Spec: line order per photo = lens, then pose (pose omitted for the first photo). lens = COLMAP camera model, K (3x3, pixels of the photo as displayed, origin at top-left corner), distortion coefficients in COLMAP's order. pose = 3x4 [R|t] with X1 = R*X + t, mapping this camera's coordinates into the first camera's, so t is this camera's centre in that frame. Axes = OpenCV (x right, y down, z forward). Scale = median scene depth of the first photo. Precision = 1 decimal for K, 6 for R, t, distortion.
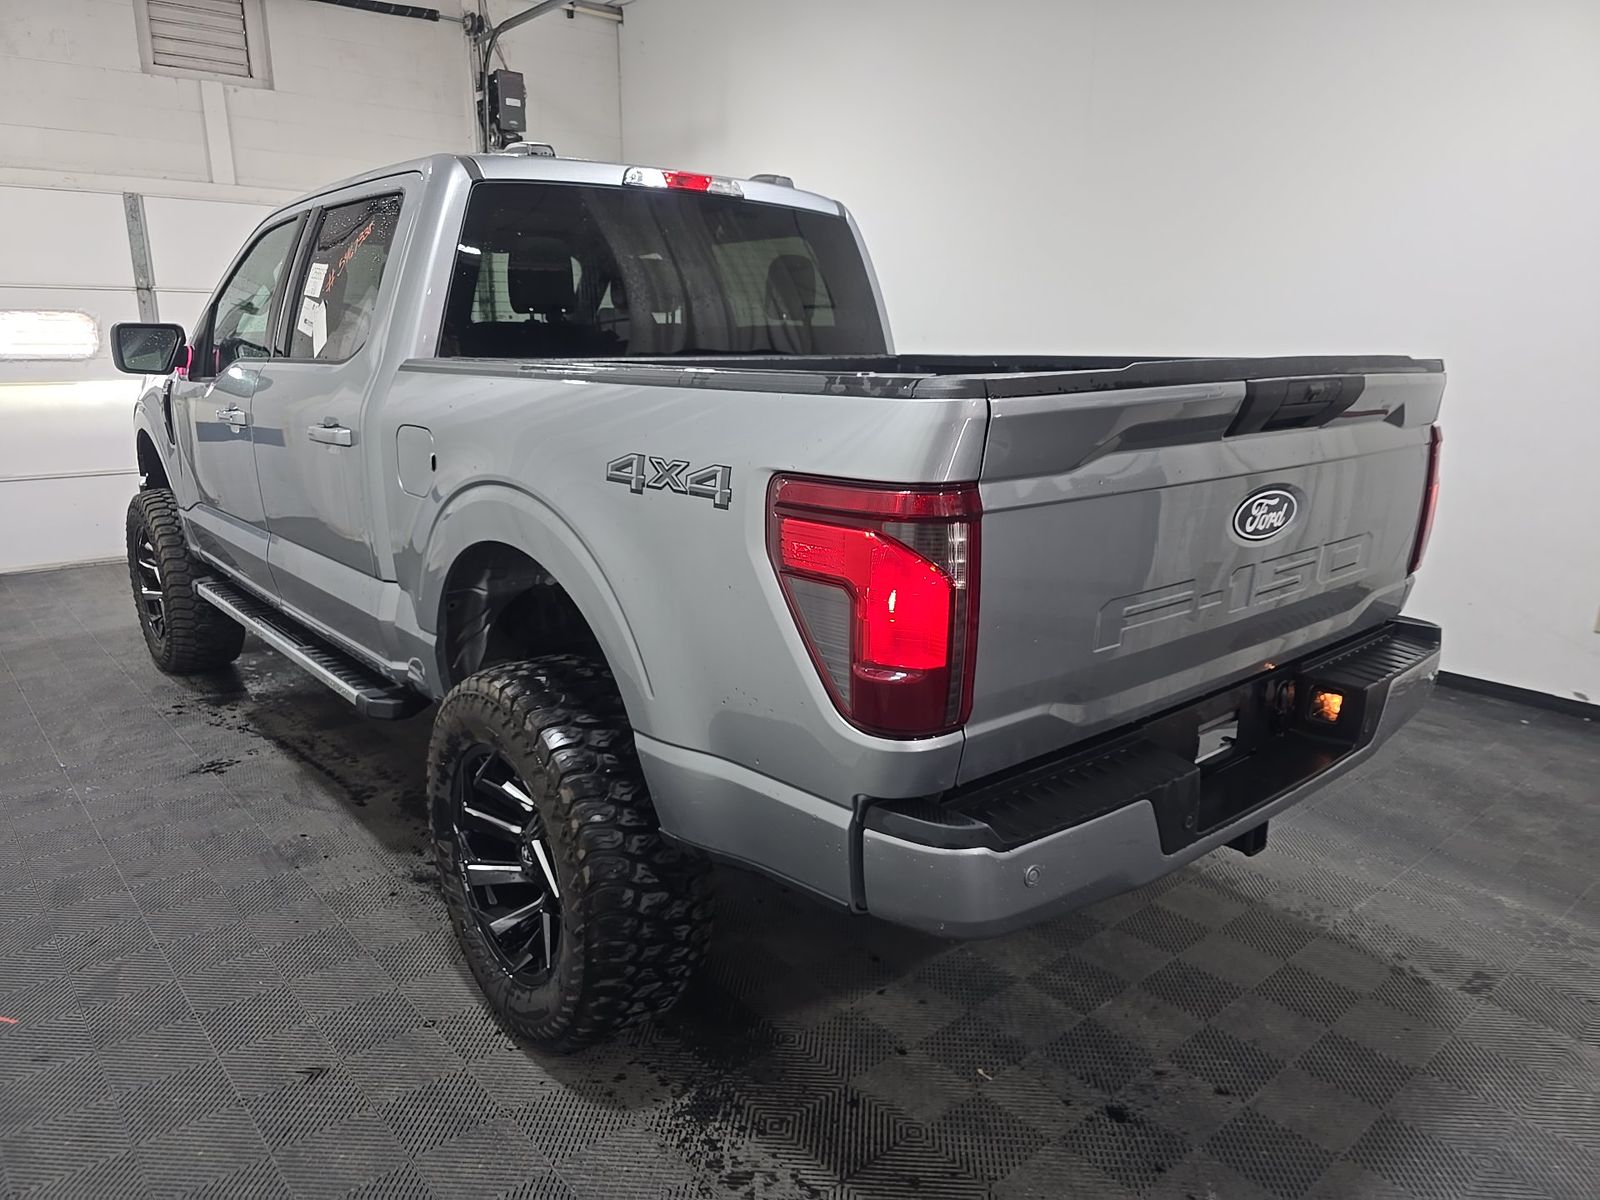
lens RADIAL K [[1080.8, 0, 817.9], [0, 1080.8, 604.4], [0, 0, 1]] dist [0.054347, -0.042718]
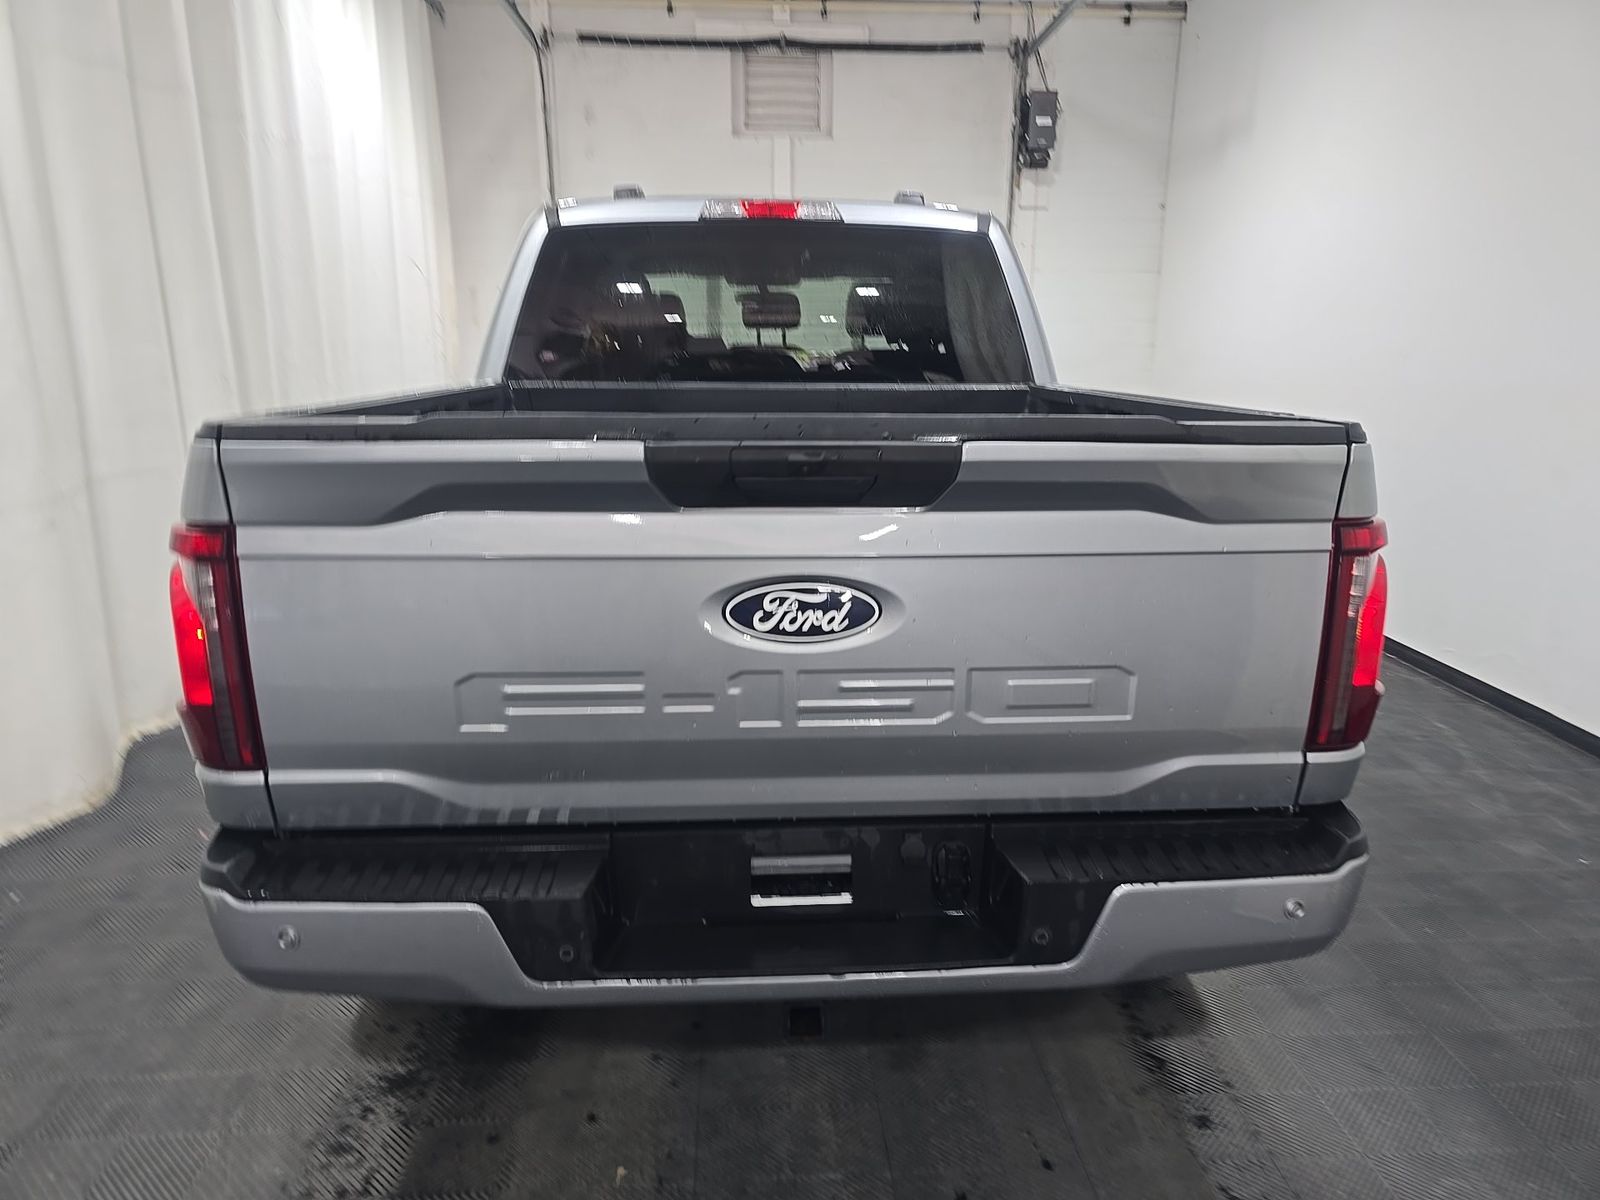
lens RADIAL K [[1080.8, 0, 817.9], [0, 1080.8, 604.4], [0, 0, 1]] dist [0.054347, -0.042718]
pose [[0.797646, 0.143821, -0.585727, 0.543990], [-0.148710, 0.988068, 0.040099, -0.075319], [0.584505, 0.055119, 0.809516, 0.233183]]
